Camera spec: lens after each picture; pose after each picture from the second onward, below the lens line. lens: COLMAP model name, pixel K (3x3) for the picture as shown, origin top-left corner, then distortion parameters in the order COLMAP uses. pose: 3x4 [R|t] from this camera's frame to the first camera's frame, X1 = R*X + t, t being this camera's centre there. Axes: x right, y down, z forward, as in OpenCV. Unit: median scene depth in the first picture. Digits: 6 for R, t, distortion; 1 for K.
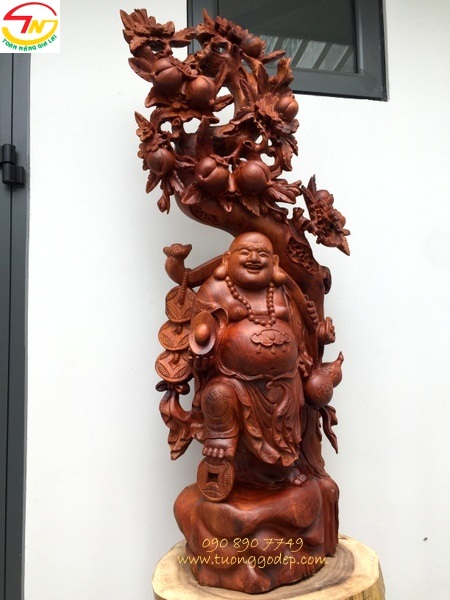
lens RADIAL K [[510.7, 0, 227.0], [0, 510.7, 300.0], [0, 0, 1]] dist [0.065919, -0.076677]
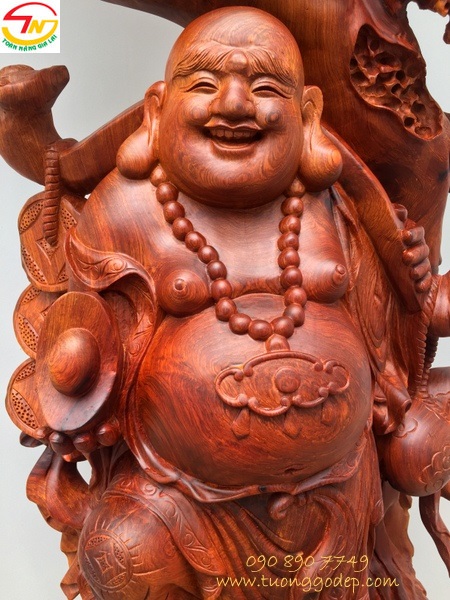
lens RADIAL K [[510.7, 0, 220.5], [0, 510.7, 297.6], [0, 0, 1]] dist [0.065919, -0.076677]
pose [[0.992829, -0.000991, -0.119540, 0.078948], [0.034980, 0.958608, 0.282574, -0.057307], [0.114312, -0.284729, 0.951768, 0.672341]]
